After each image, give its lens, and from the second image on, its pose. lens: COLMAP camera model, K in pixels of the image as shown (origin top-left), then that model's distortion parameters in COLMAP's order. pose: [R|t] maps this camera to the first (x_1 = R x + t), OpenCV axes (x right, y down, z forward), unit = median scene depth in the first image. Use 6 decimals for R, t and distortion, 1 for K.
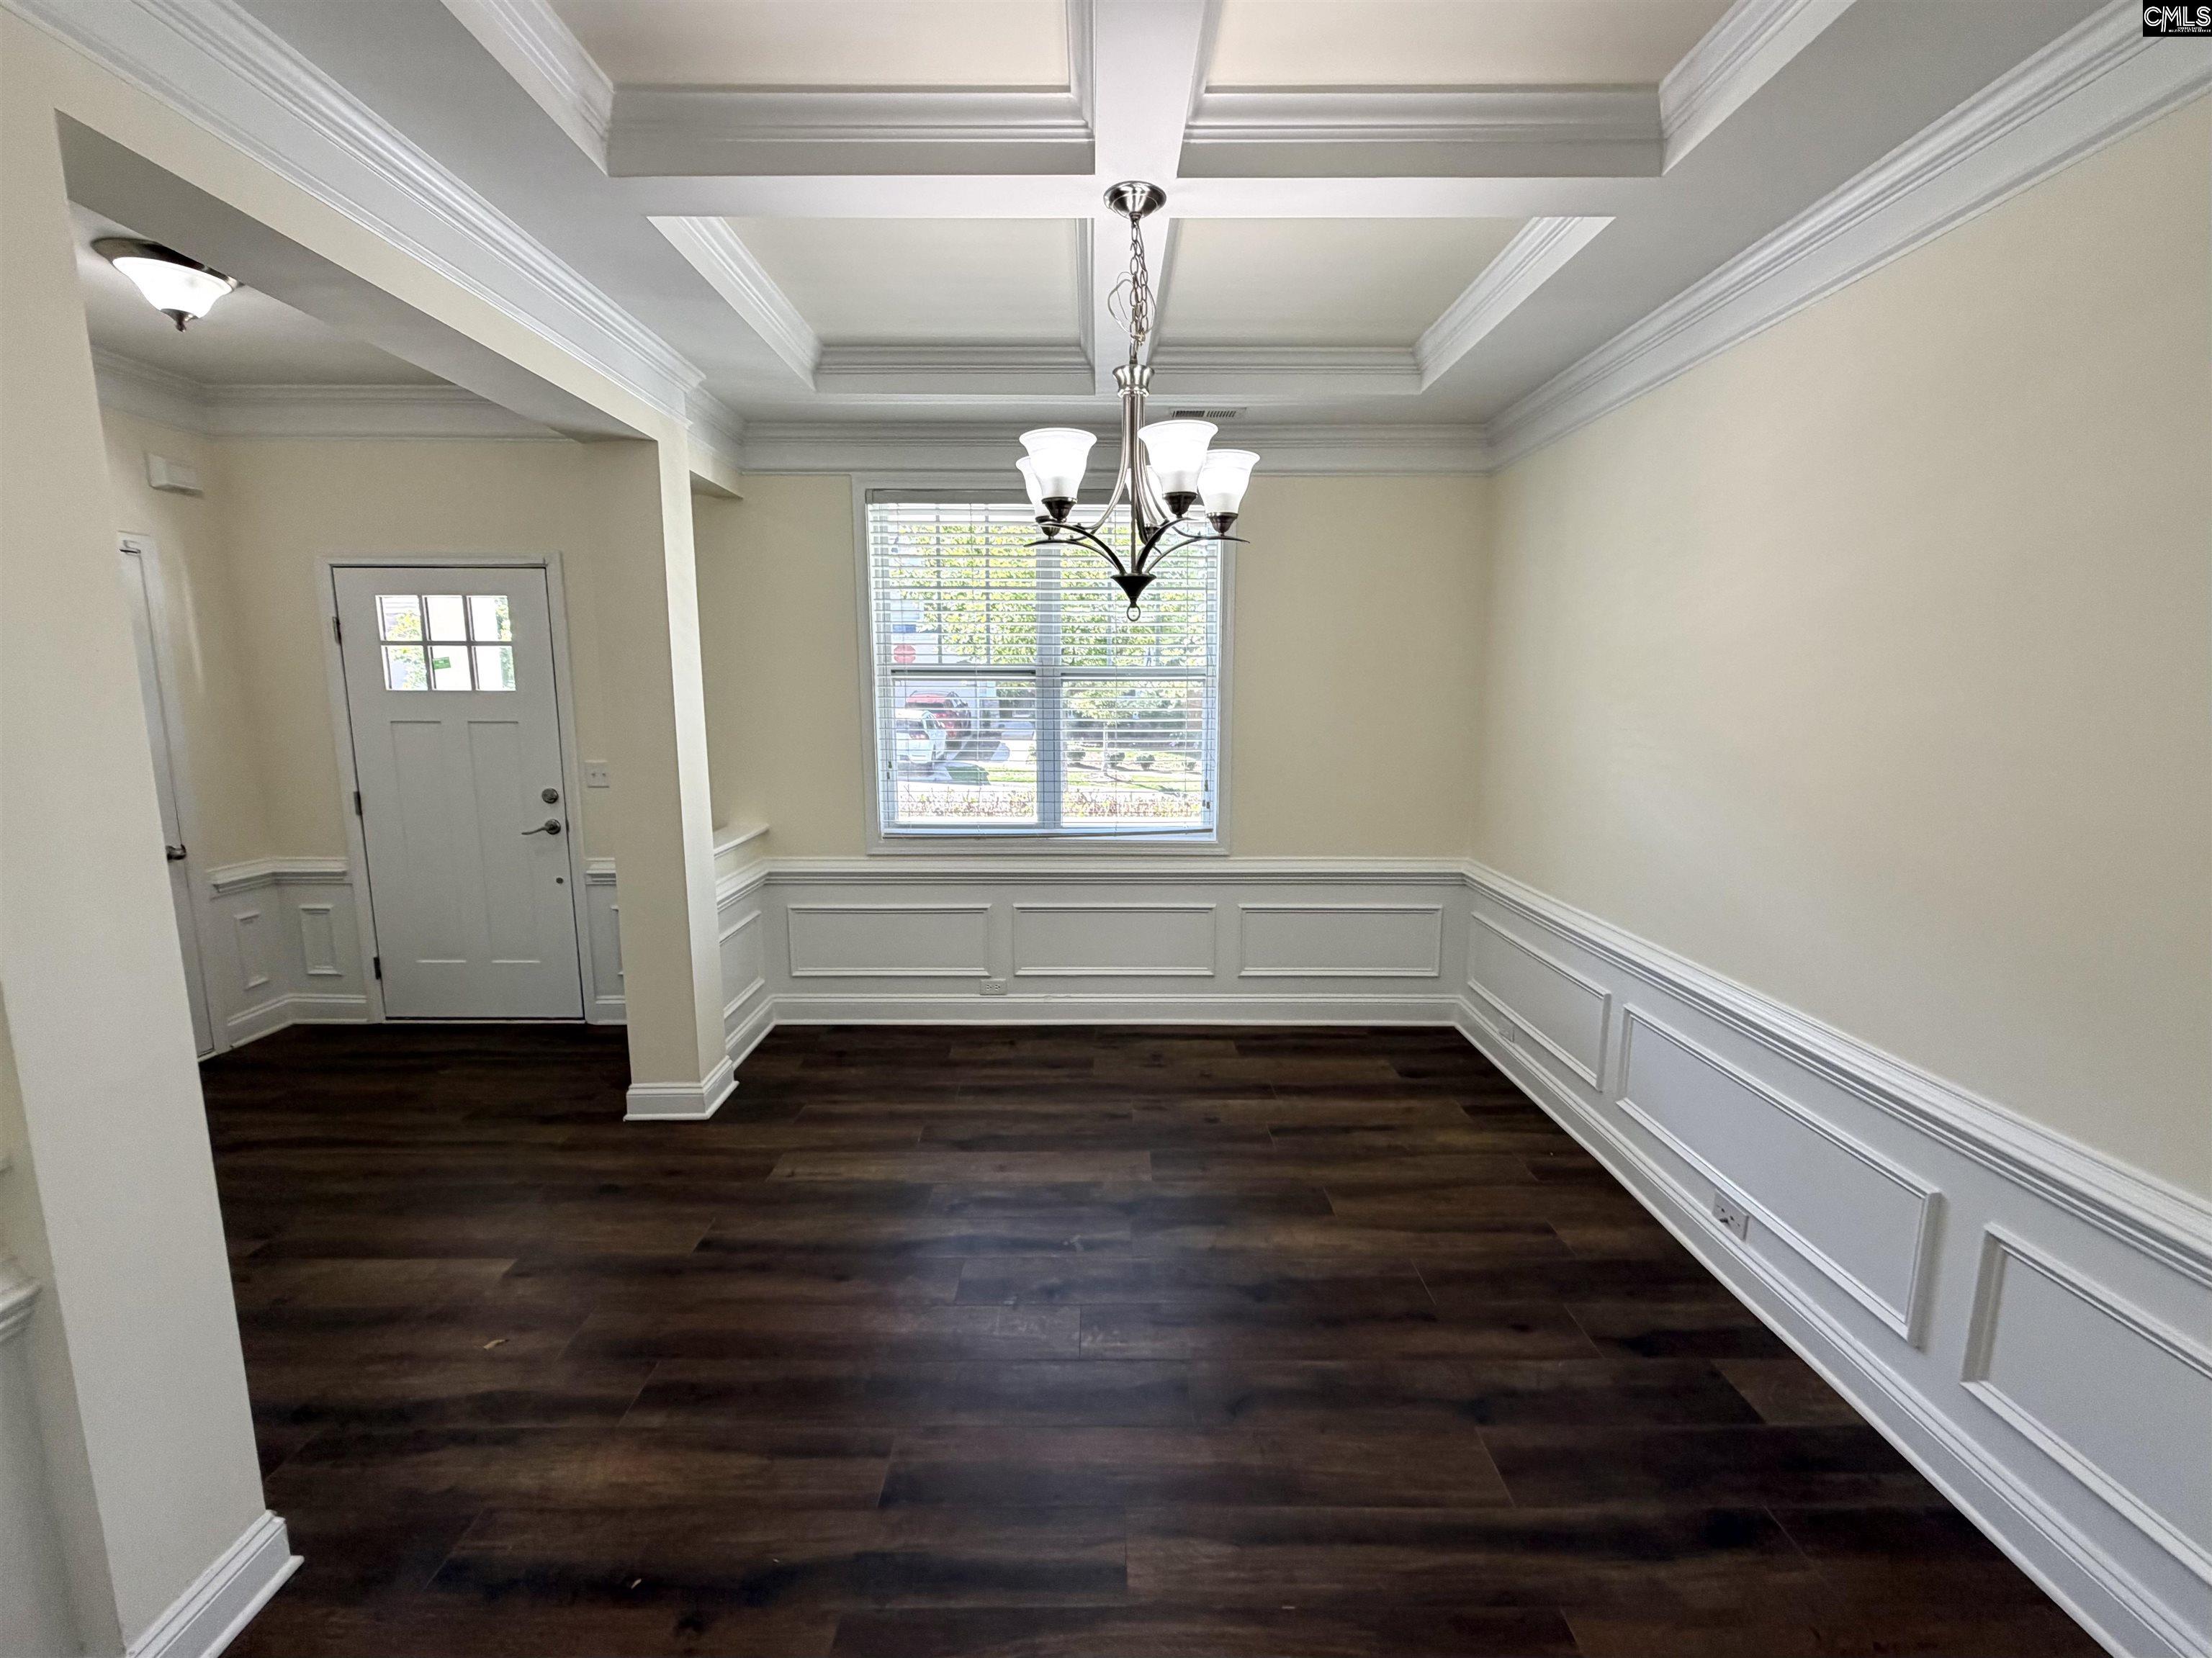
lens RADIAL K [[886.1, 0, 1100.9], [0, 886.1, 825.7], [0, 0, 1]] dist [0.000219, 0.000031]
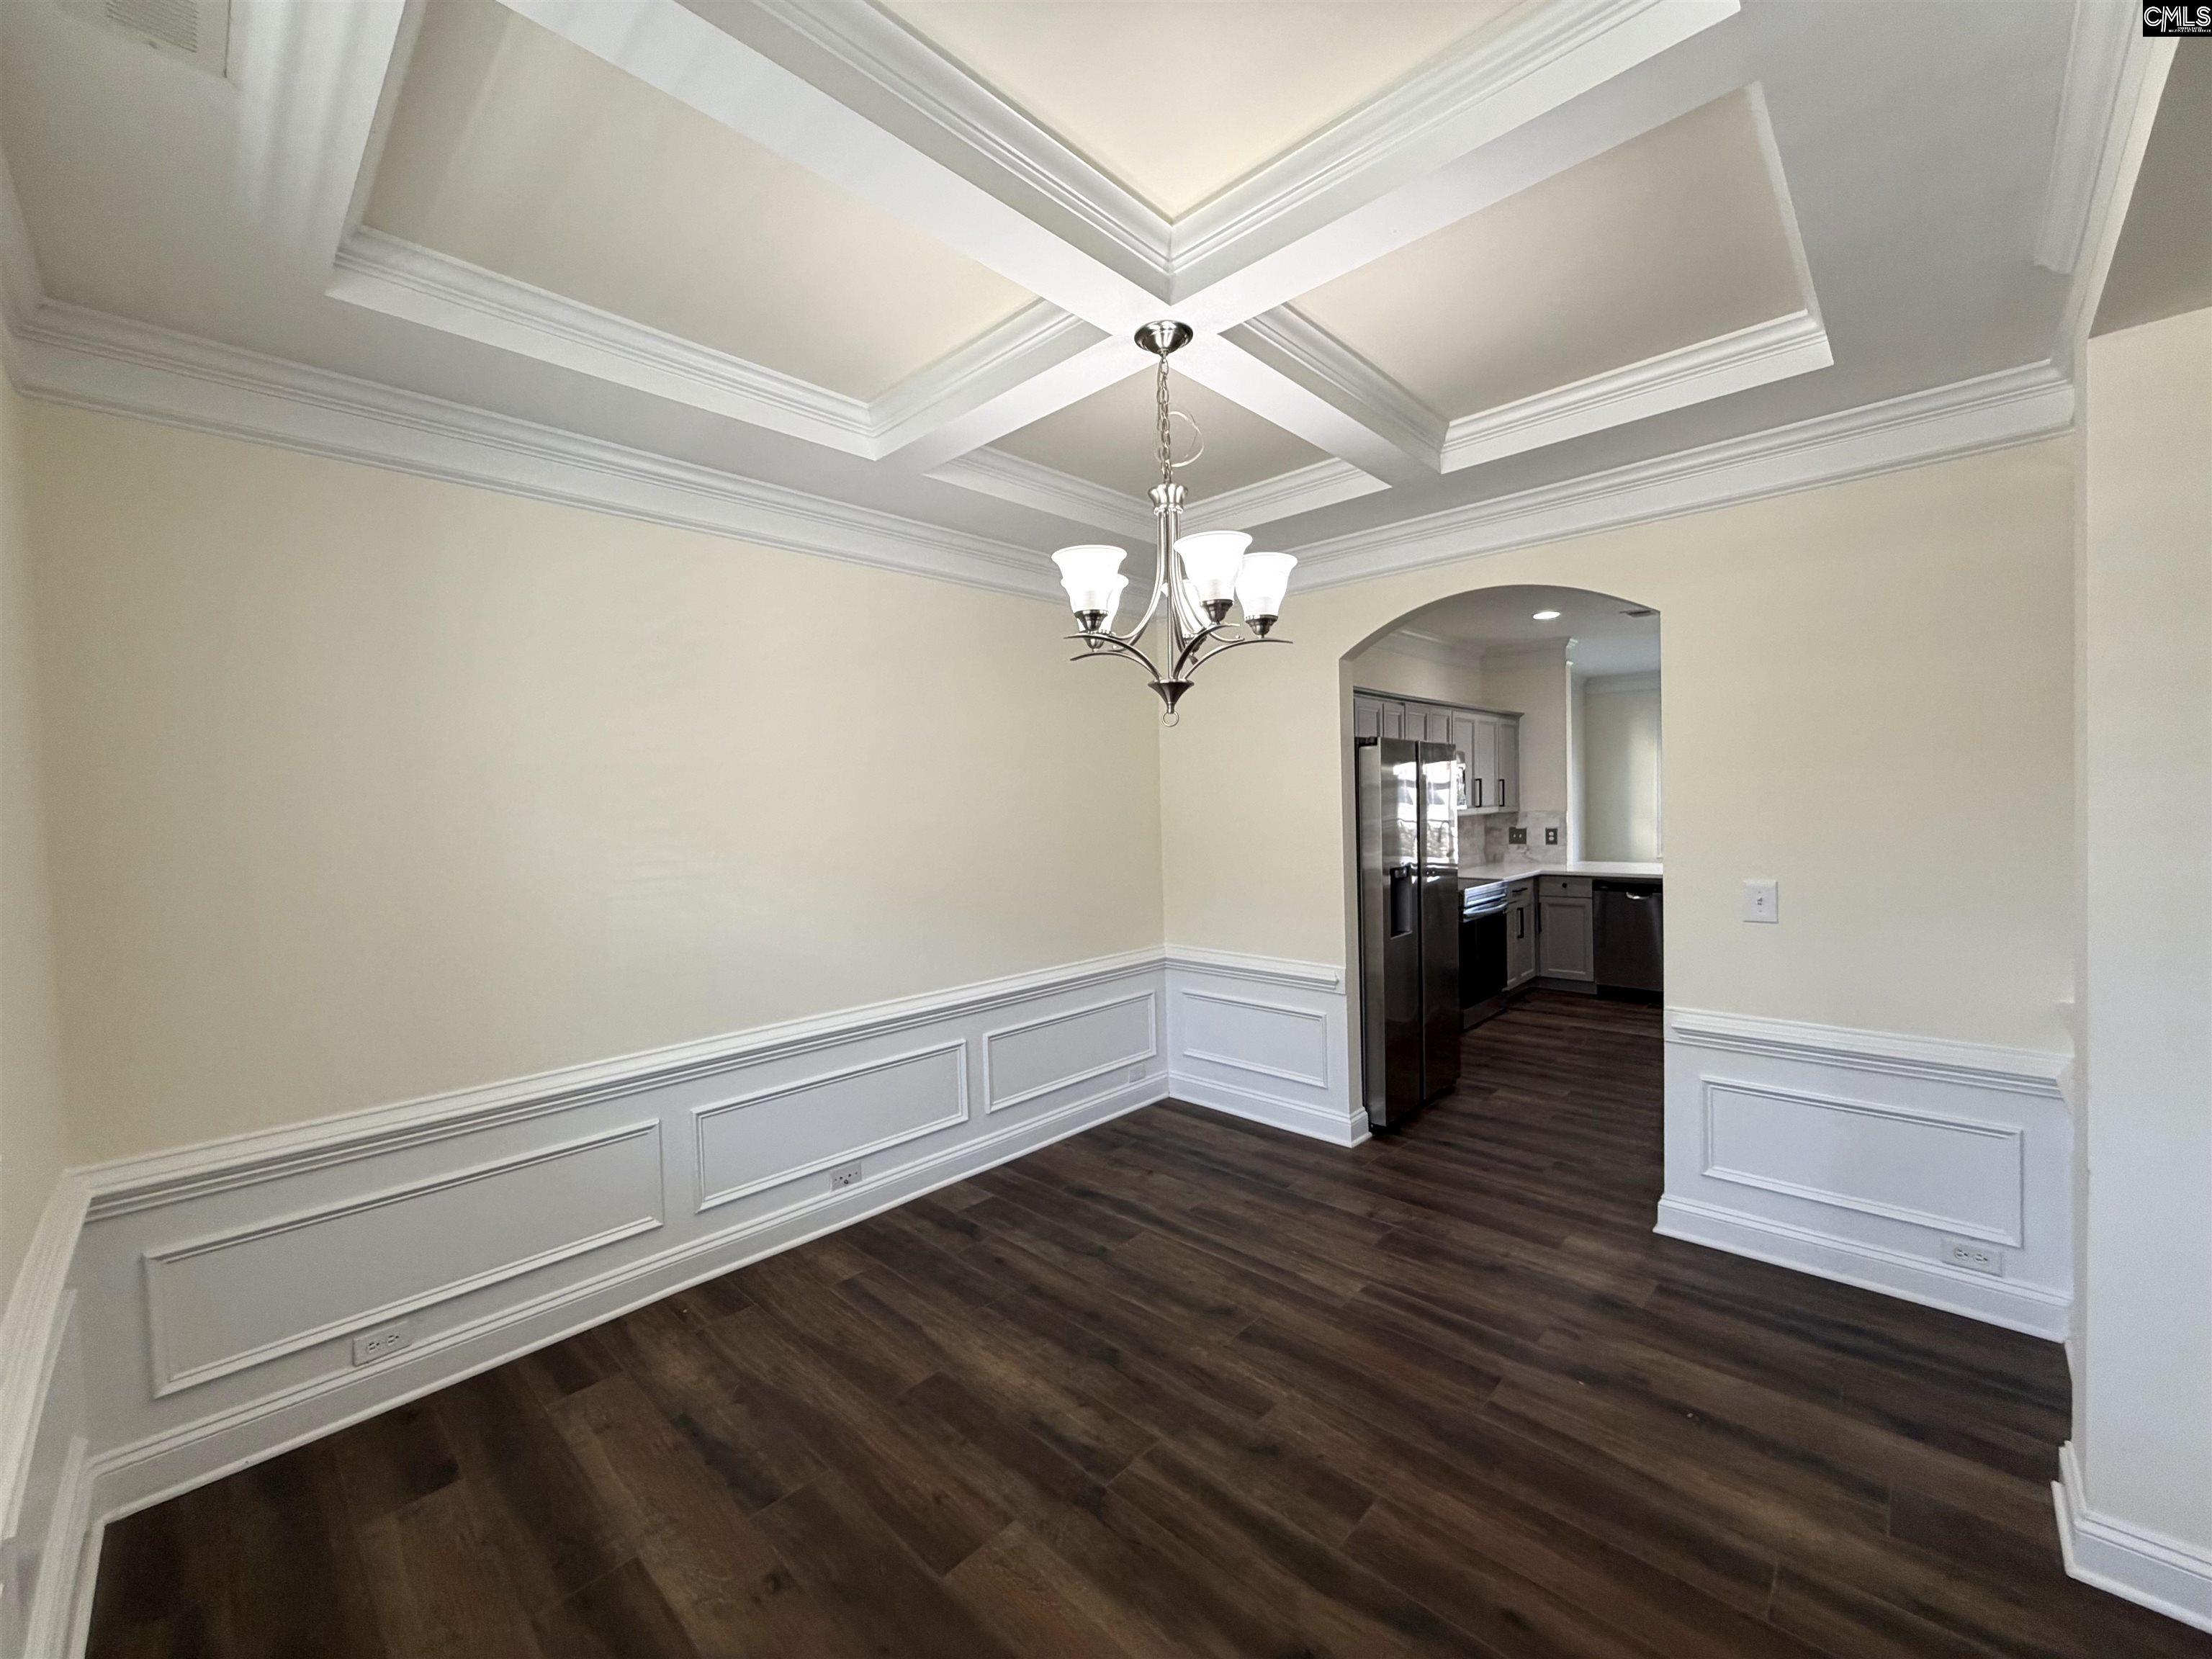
lens RADIAL K [[886.1, 0, 1100.9], [0, 886.1, 826.2], [0, 0, 1]] dist [0.000219, 0.000031]
pose [[-0.720407, -0.001318, 0.693551, -0.625303], [0.123152, 0.983864, 0.129790, -0.266461], [-0.682531, 0.178914, -0.708620, 1.867170]]
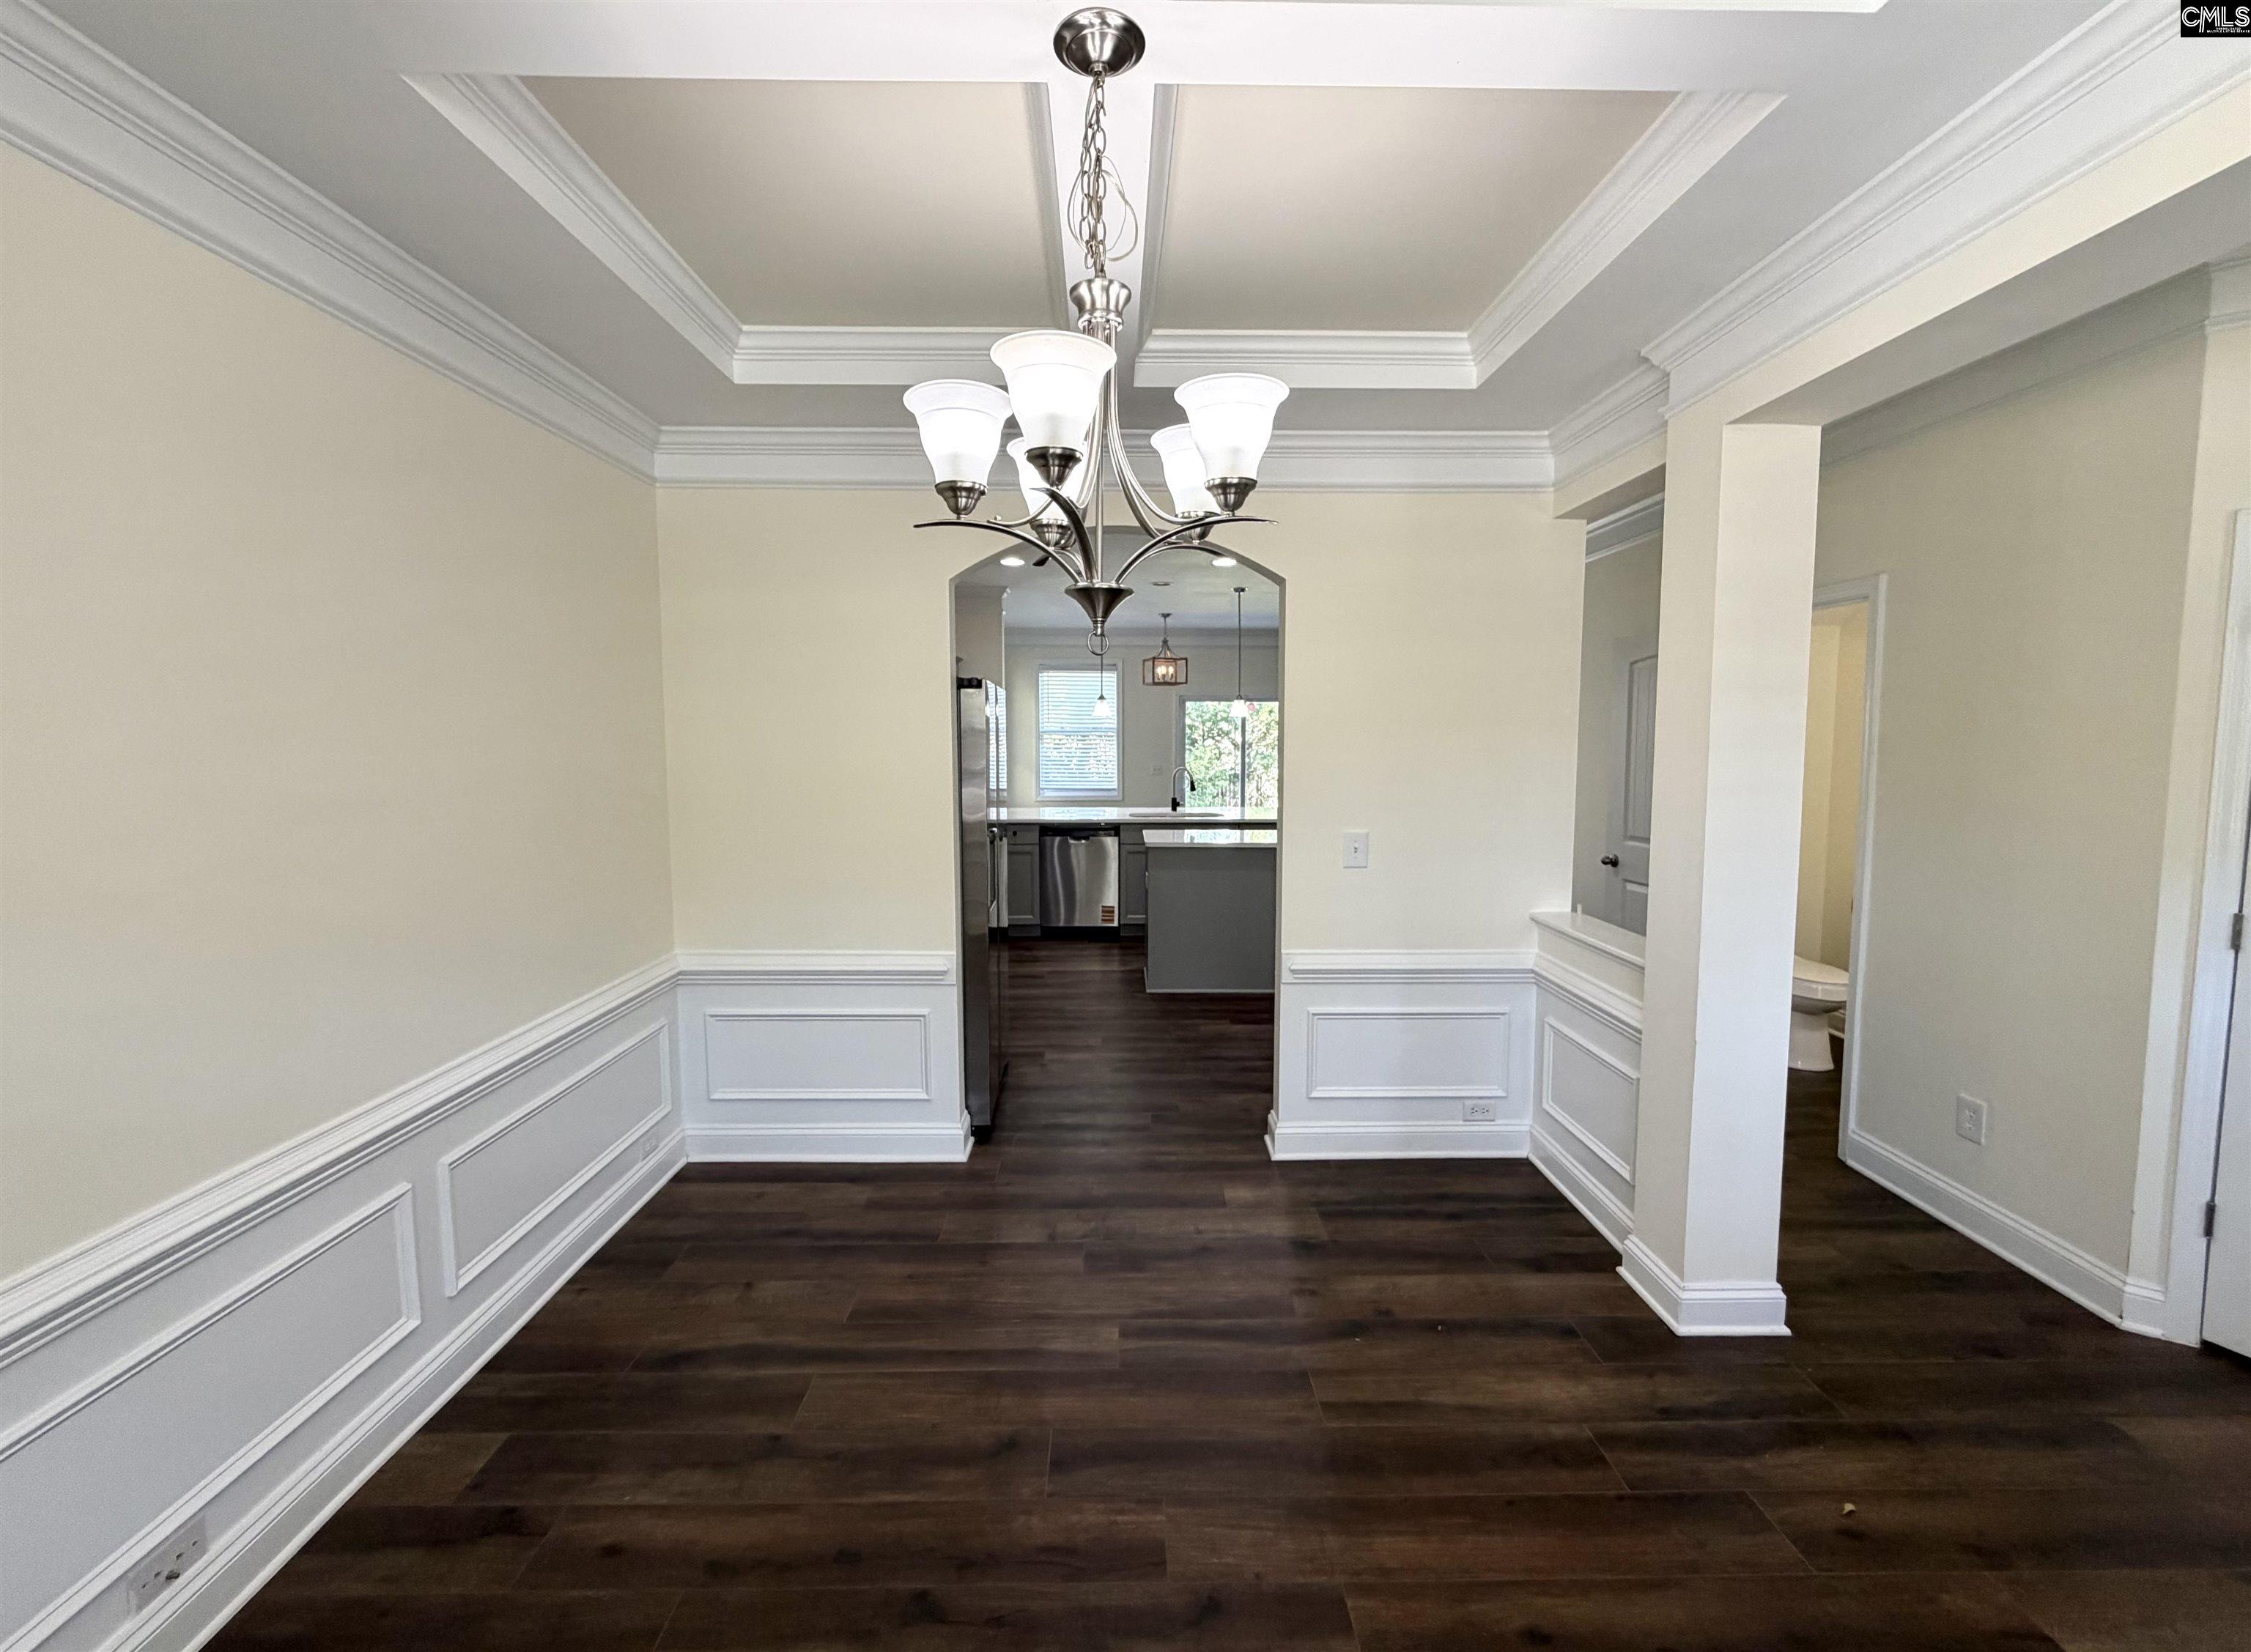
lens RADIAL K [[923.7, 0, 1127.9], [0, 923.7, 810.4], [0, 0, 1]] dist [0.001692, -0.000067]
pose [[-0.999912, 0.000897, -0.013262, 0.024916], [-0.002118, 0.974224, 0.225573, -0.281930], [0.013122, 0.225581, -0.974136, 1.781763]]
